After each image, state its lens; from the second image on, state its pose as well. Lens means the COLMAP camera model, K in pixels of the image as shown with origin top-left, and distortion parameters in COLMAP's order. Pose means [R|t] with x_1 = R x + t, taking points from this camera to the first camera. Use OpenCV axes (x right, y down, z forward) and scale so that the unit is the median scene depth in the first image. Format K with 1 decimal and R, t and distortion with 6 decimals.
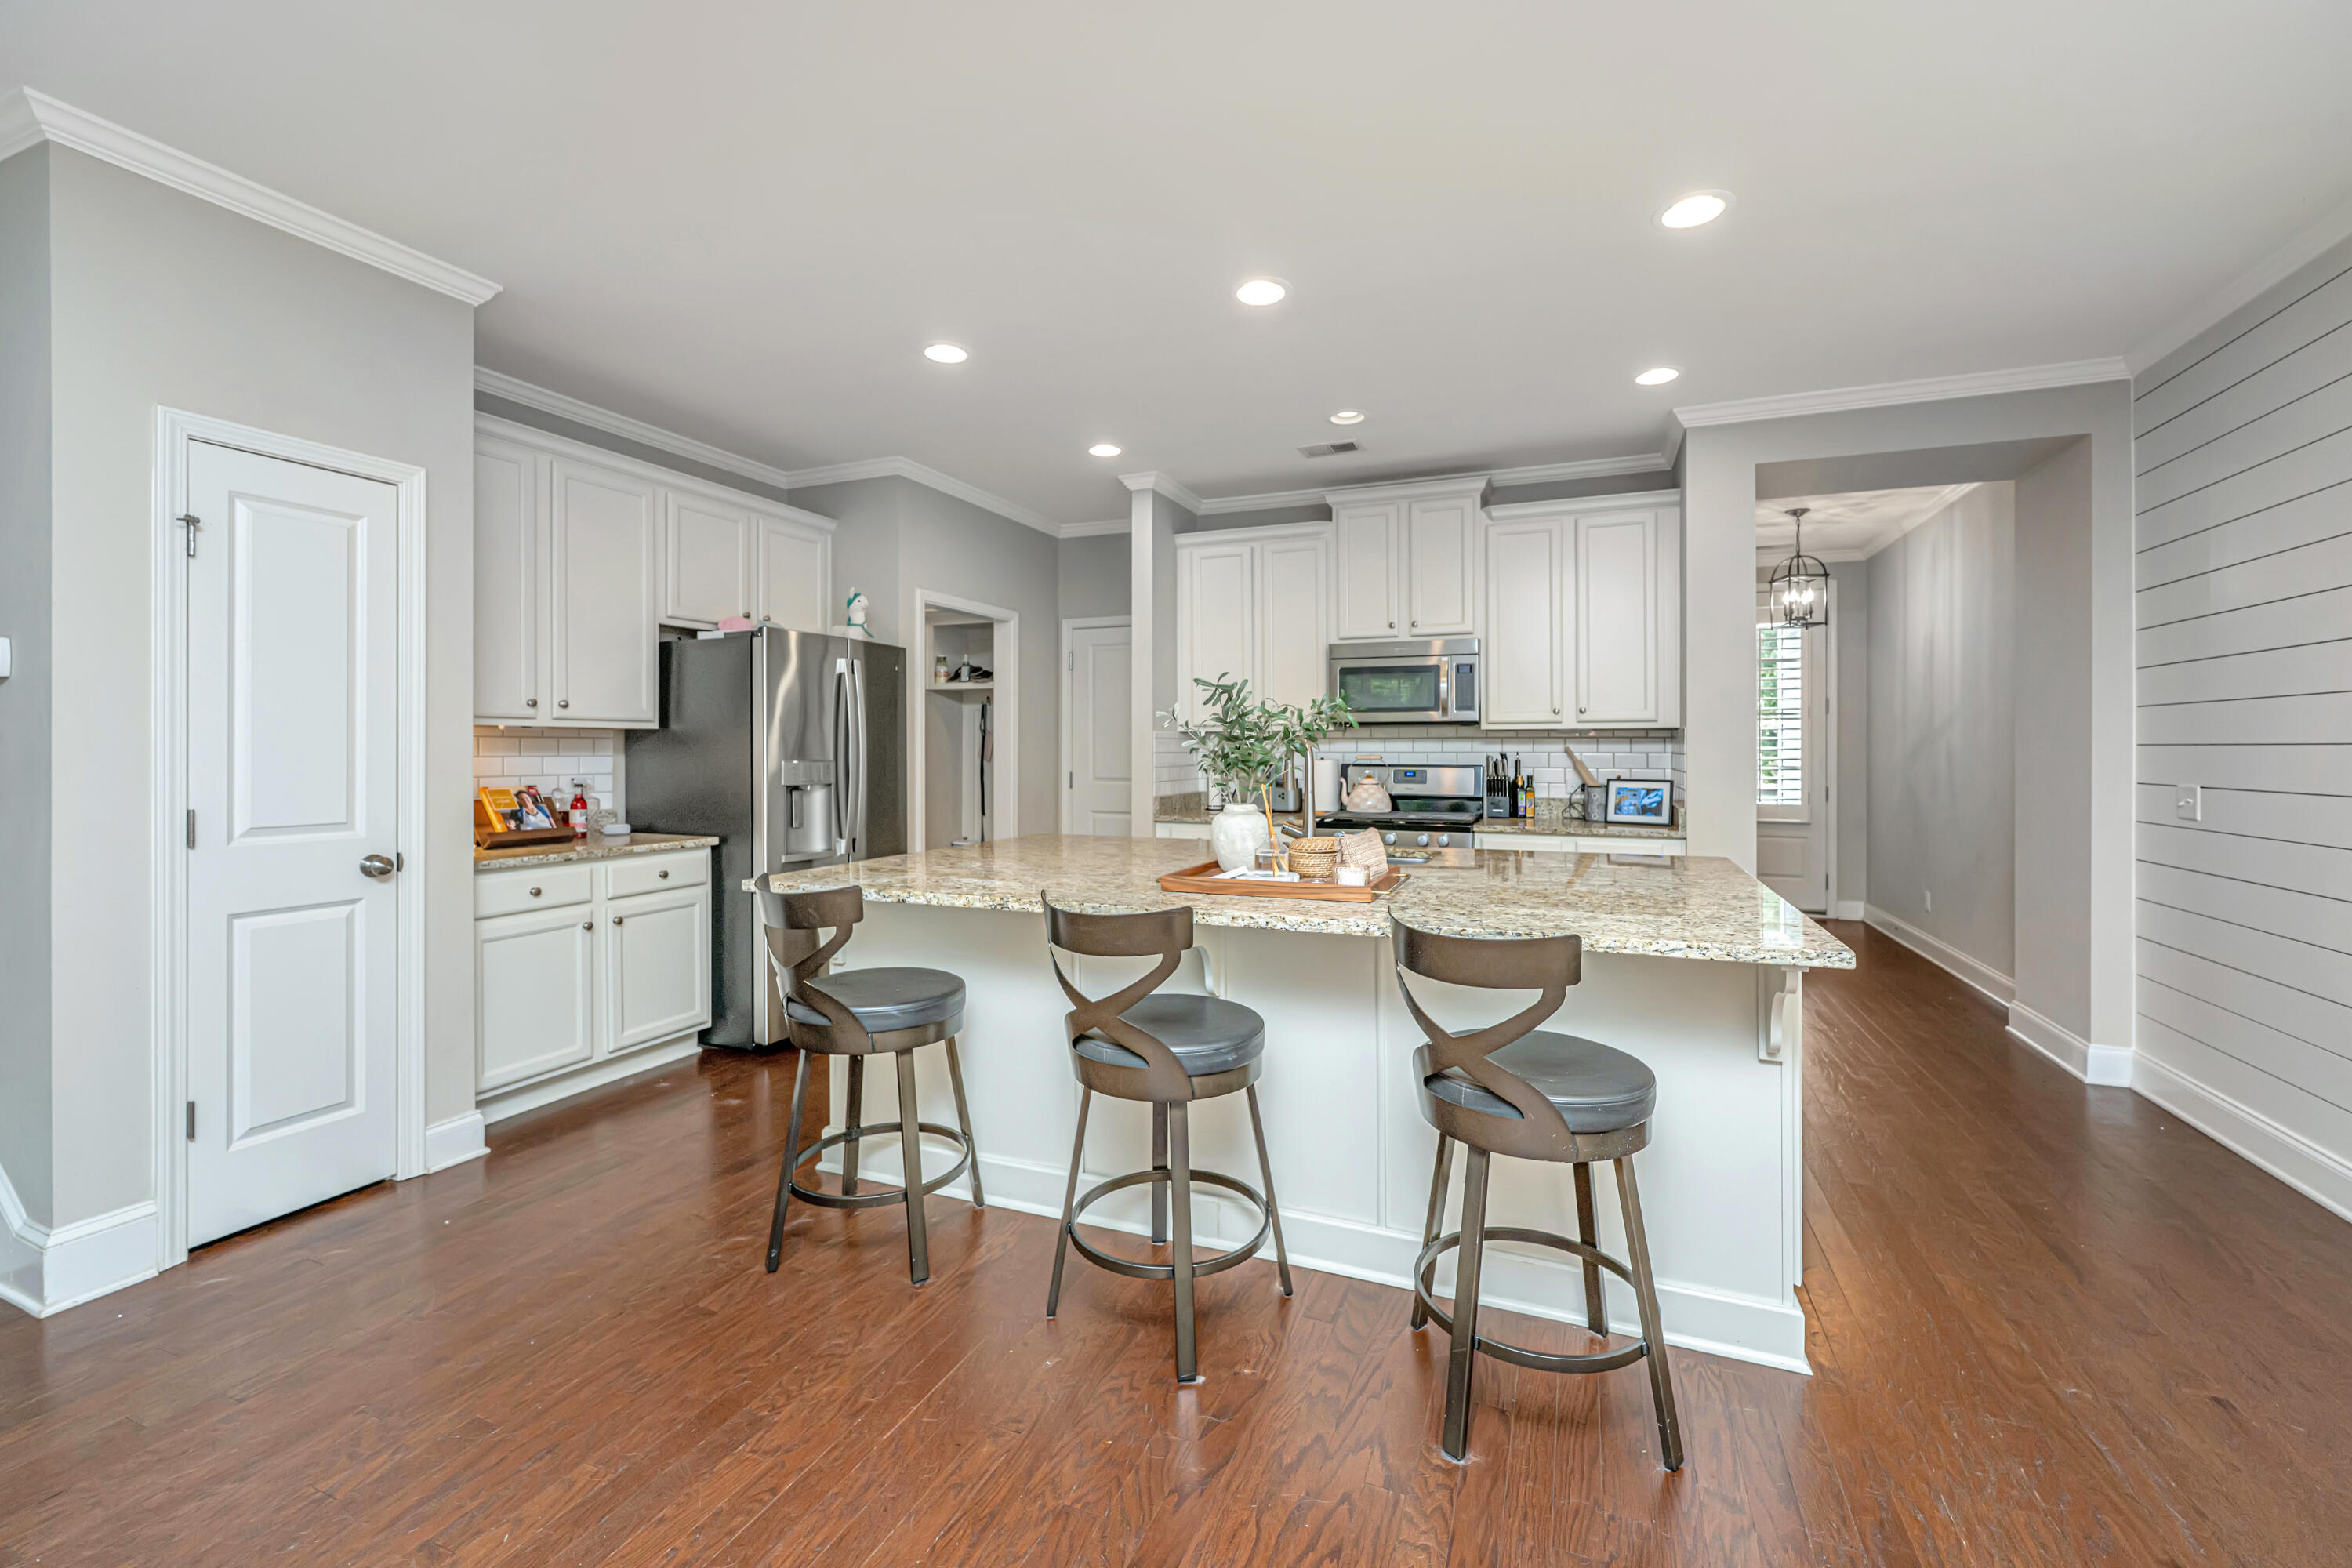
lens RADIAL K [[930.9, 0, 1173.0], [0, 930.9, 738.3], [0, 0, 1]] dist [0.000158, -0.000014]
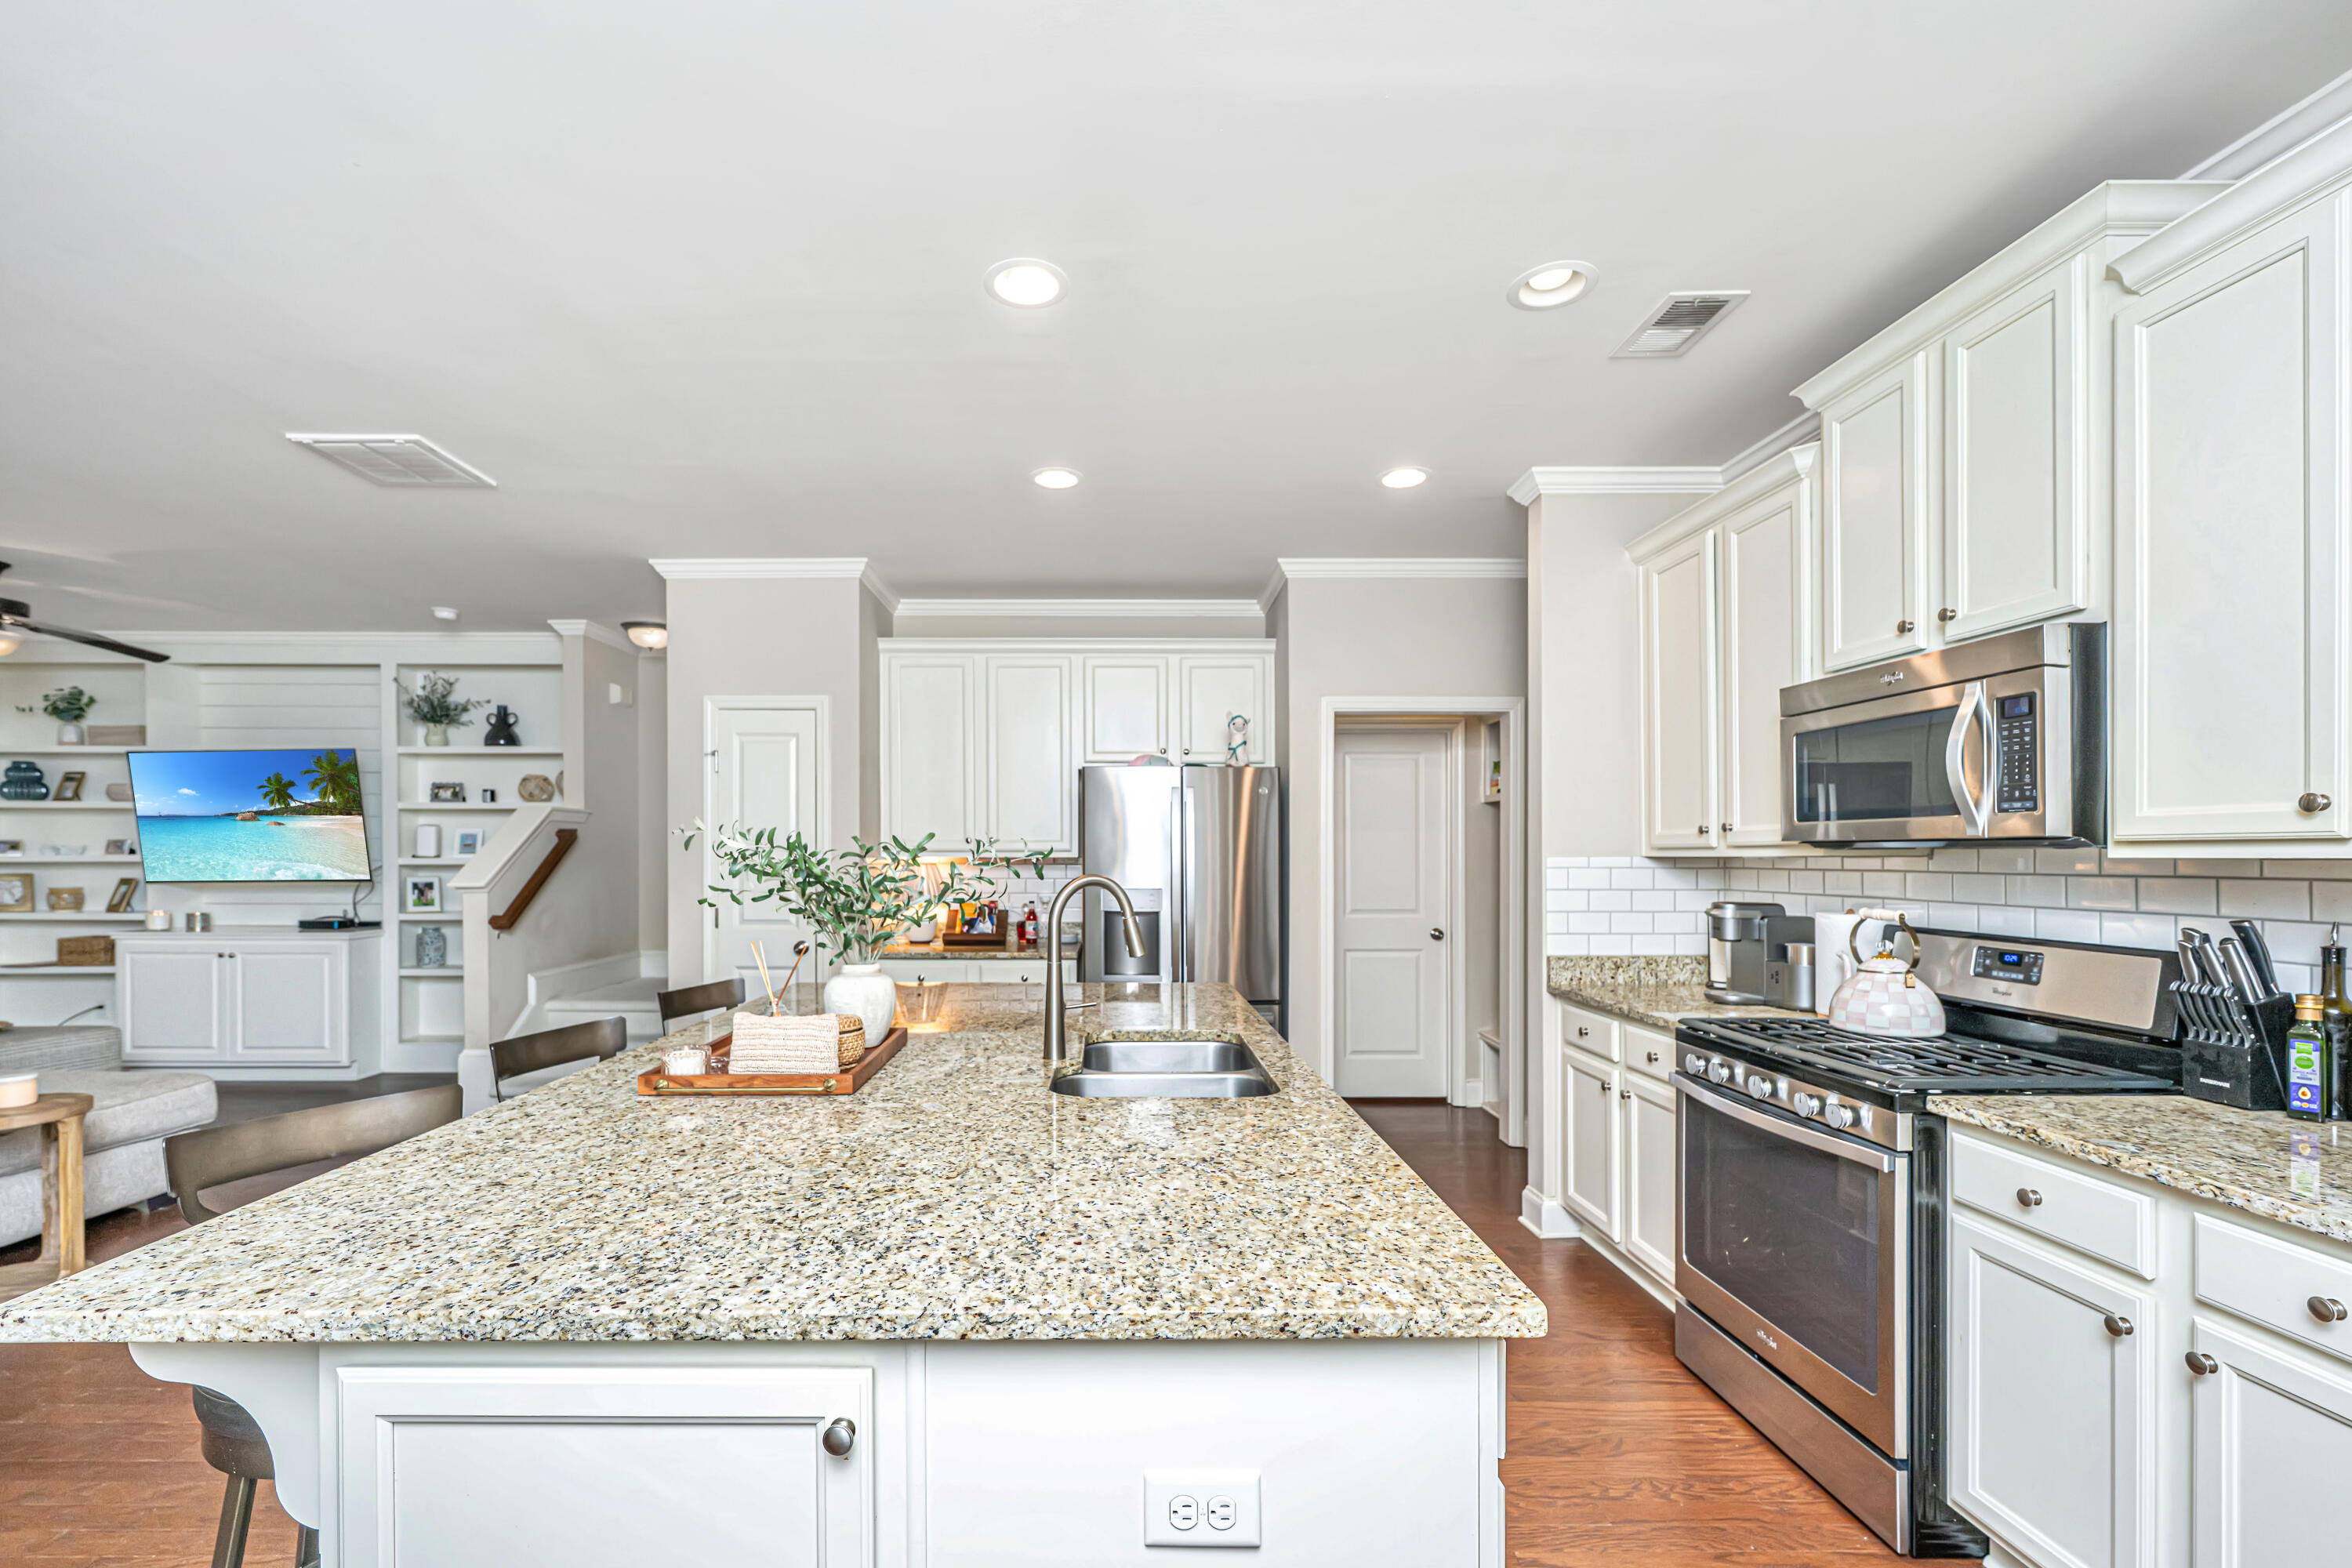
lens RADIAL K [[988.6, 0, 1170.9], [0, 988.6, 856.5], [0, 0, 1]] dist [0.000315, 0.000059]
pose [[0.411913, 0.002096, -0.911221, 0.520050], [0.007050, 0.999960, 0.005487, -0.014175], [0.911196, -0.008685, 0.411881, 0.464119]]
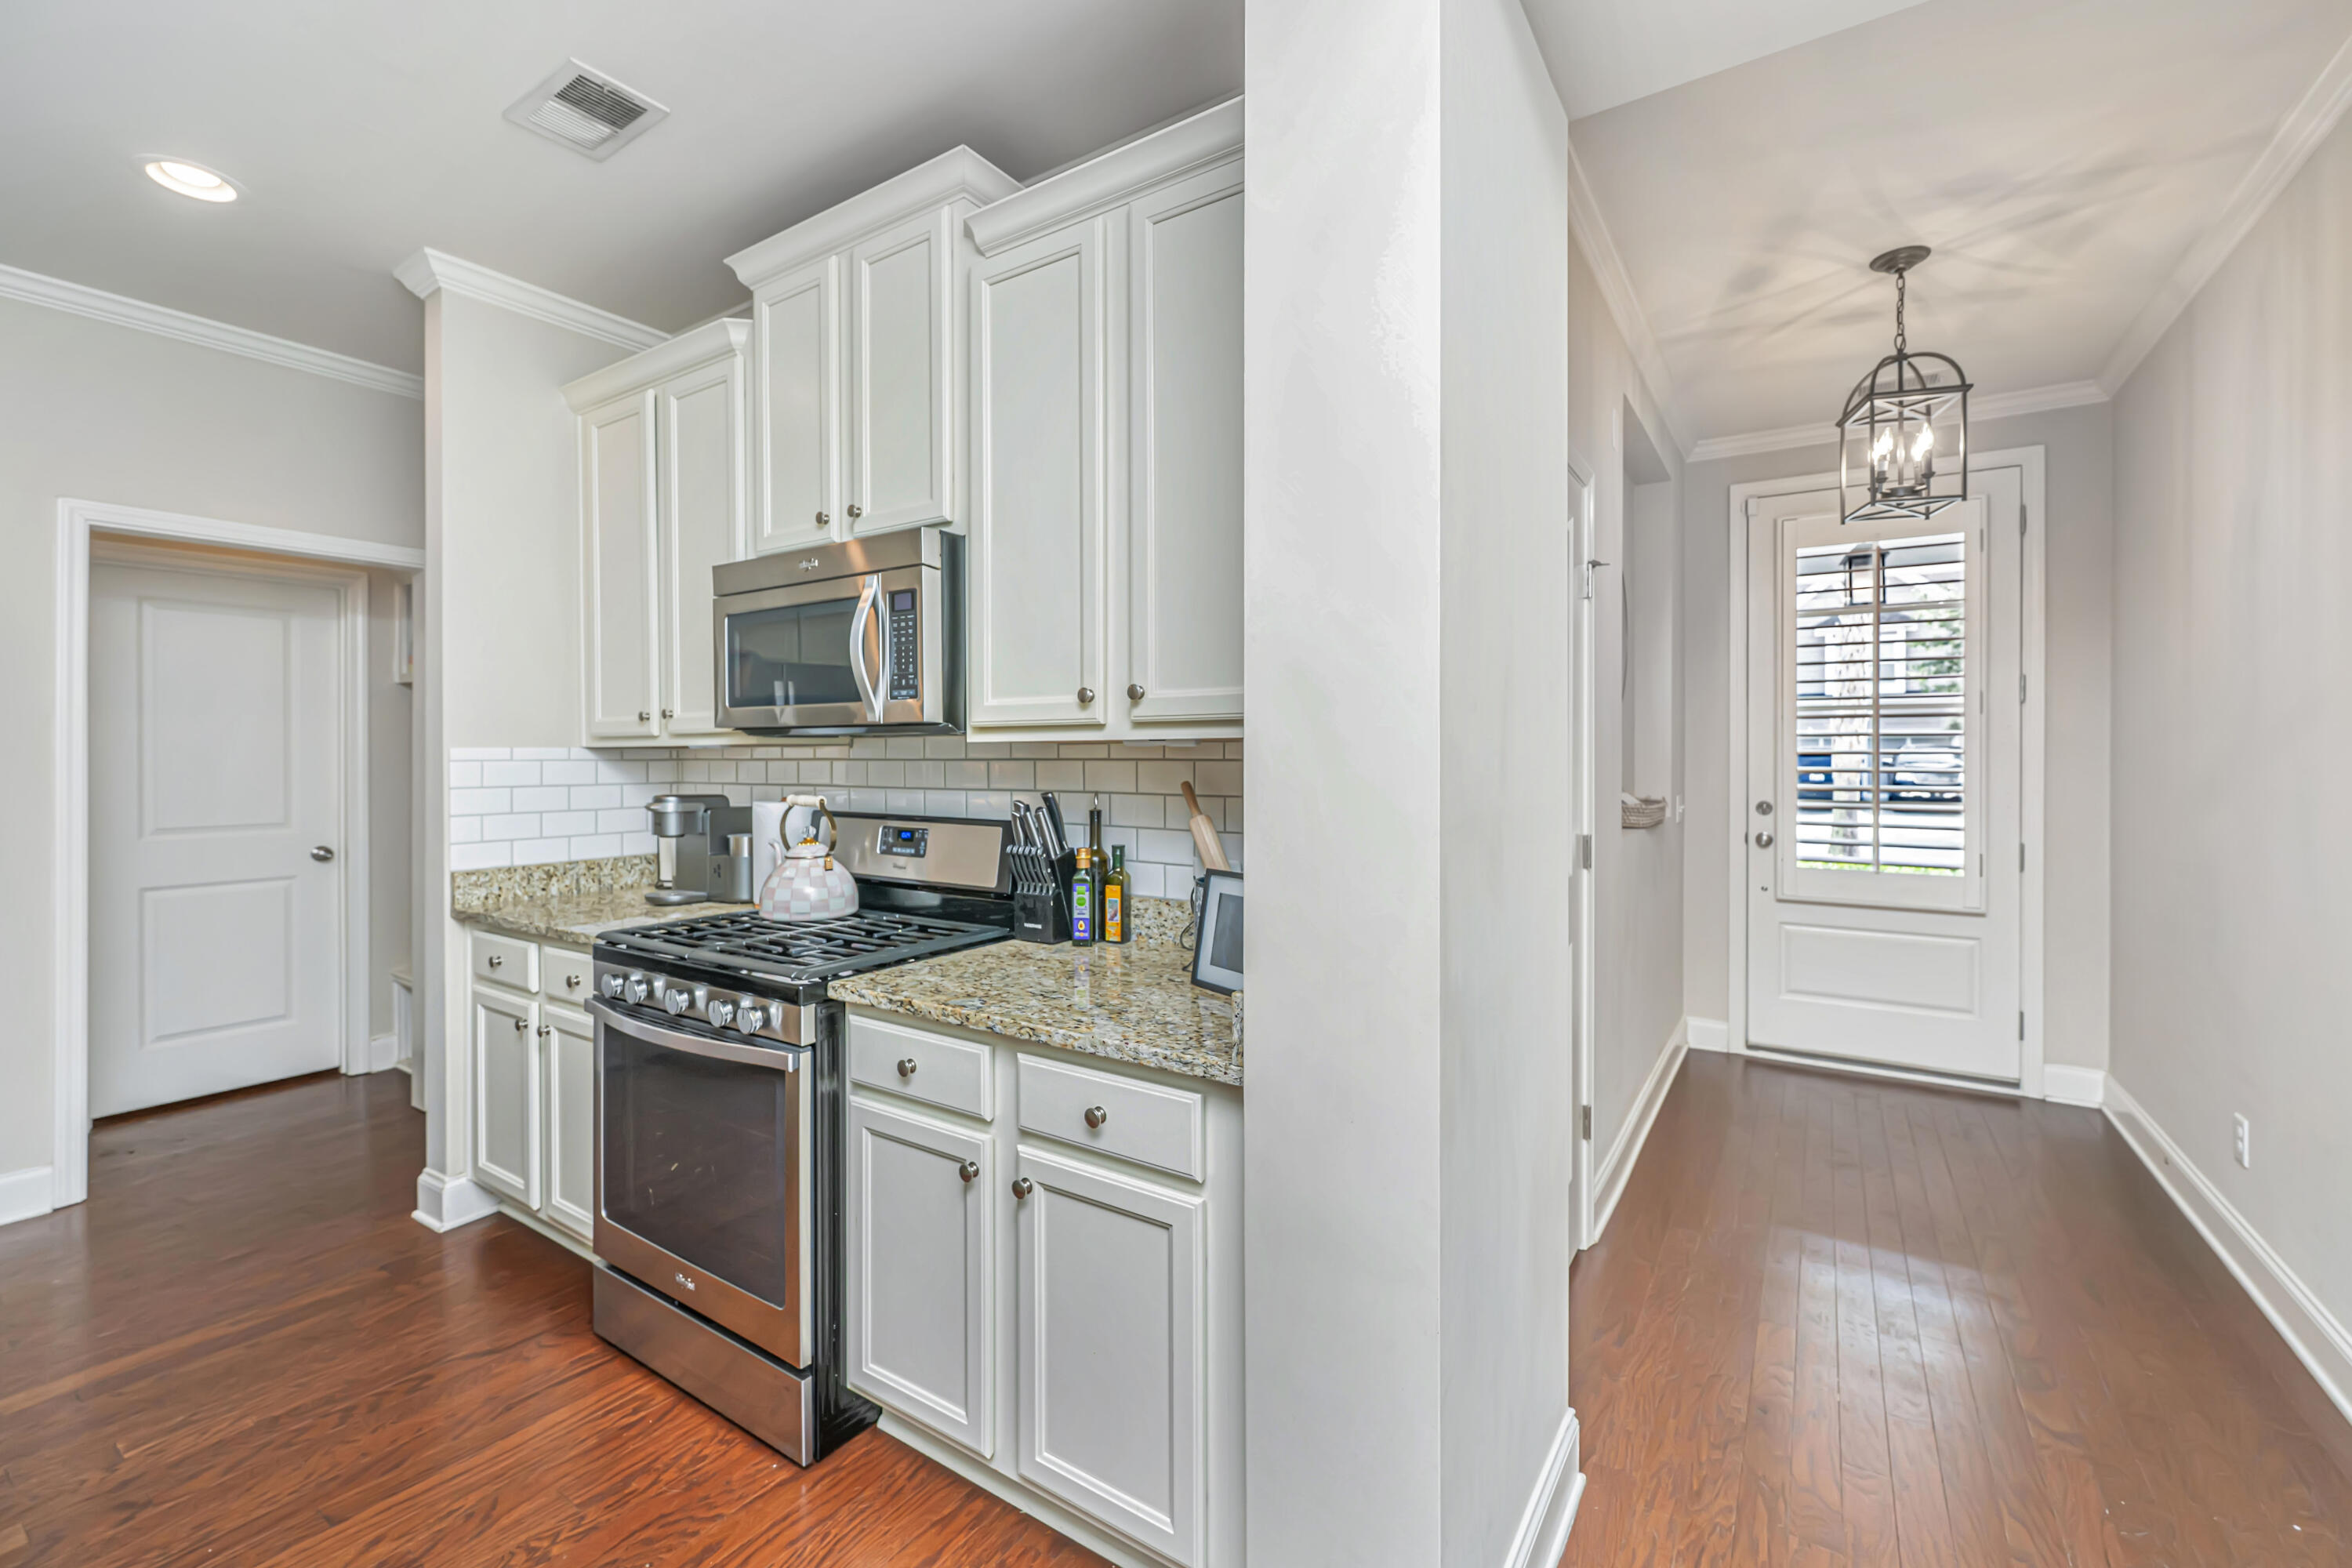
lens RADIAL K [[929.2, 0, 1159.6], [0, 929.2, 755.7], [0, 0, 1]] dist [0.000012, 0.000012]
pose [[0.978733, -0.002141, -0.205128, 0.487896], [0.004163, 0.999947, 0.009428, -0.006372], [0.205097, -0.010081, 0.978690, 0.568671]]
